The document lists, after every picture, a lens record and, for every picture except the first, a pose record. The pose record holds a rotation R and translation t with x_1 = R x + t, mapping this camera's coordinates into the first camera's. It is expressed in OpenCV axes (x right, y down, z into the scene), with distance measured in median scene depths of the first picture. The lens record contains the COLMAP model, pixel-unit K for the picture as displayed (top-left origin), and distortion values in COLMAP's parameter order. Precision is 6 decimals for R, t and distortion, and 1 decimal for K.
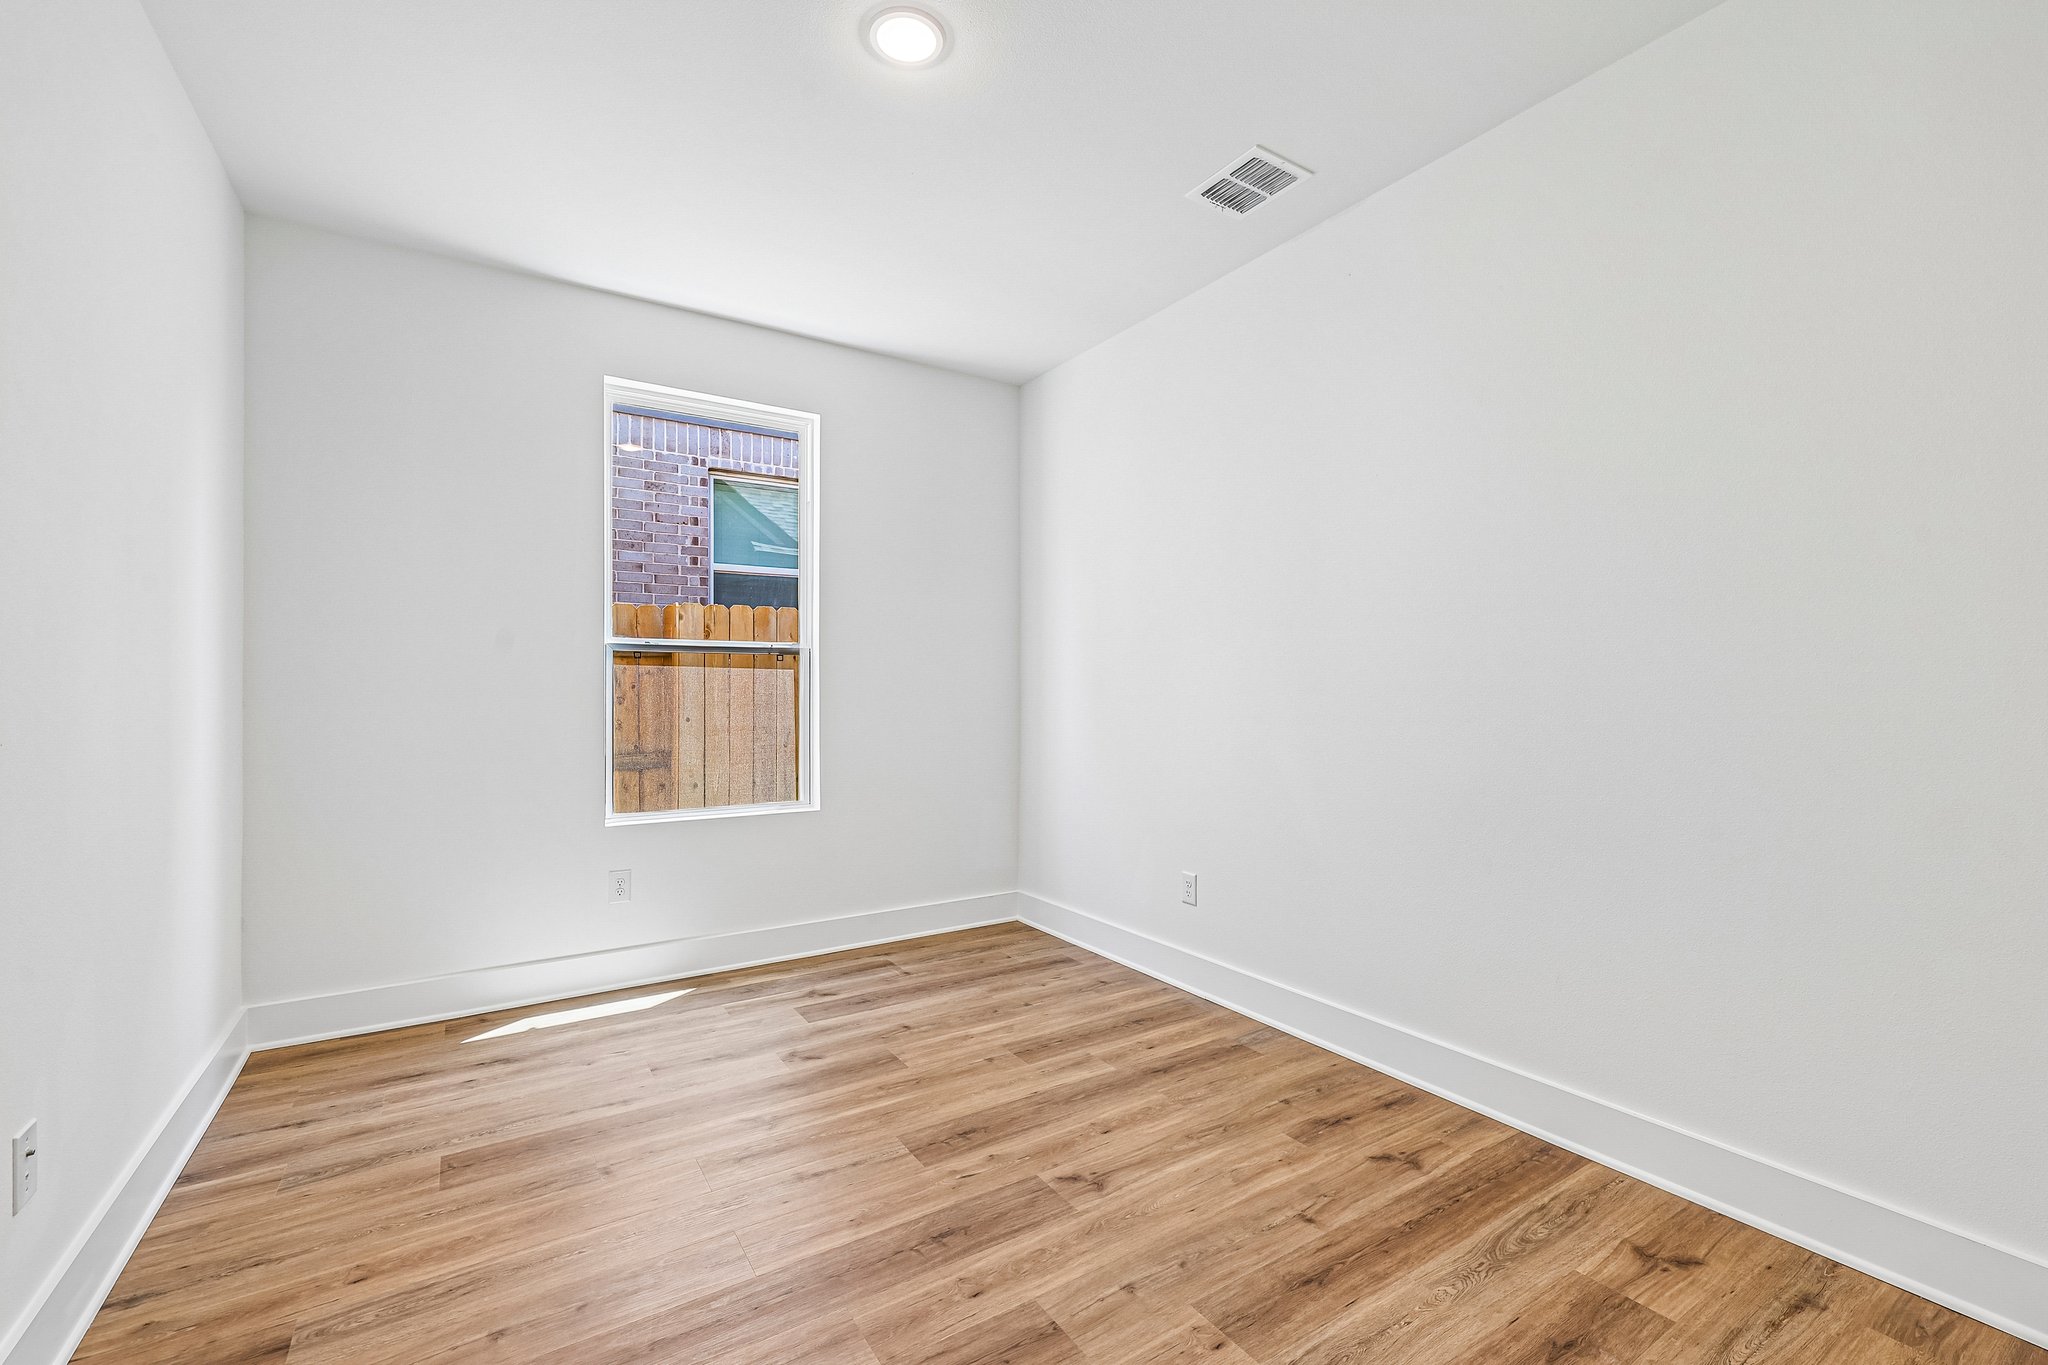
lens RADIAL K [[863.7, 0, 1028.1], [0, 863.7, 681.7], [0, 0, 1]] dist [-0.000655, 0.000590]
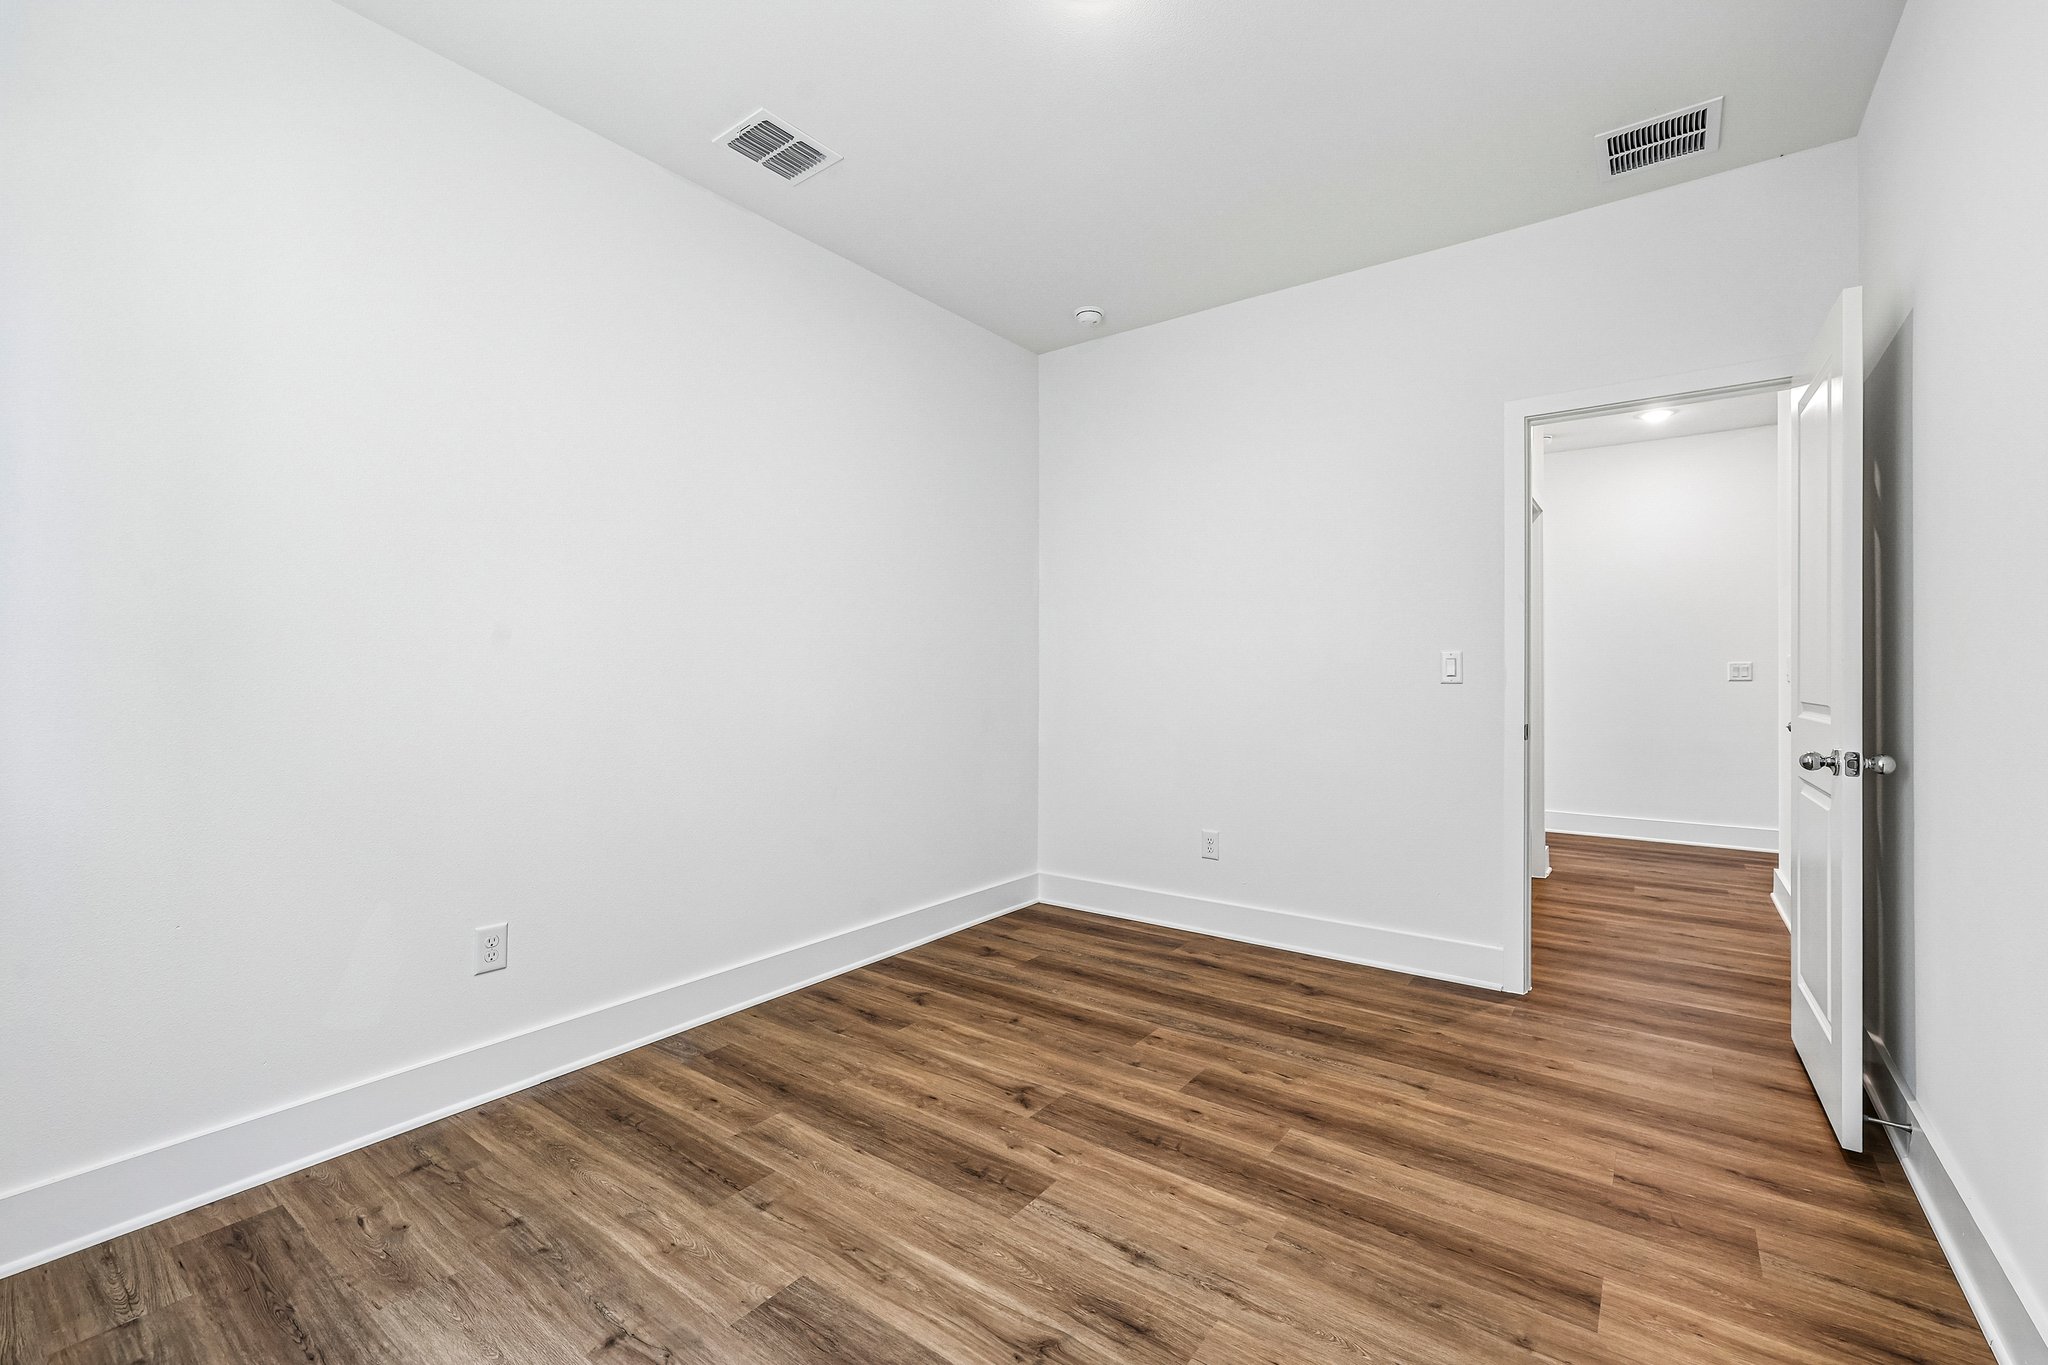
lens RADIAL K [[863.7, 0, 1028.1], [0, 863.7, 681.7], [0, 0, 1]] dist [-0.000655, 0.000590]
pose [[-0.346924, -0.007362, 0.937864, -0.894008], [-0.008528, 0.999953, 0.004695, 0.032597], [-0.937854, -0.006369, -0.346970, 1.260006]]
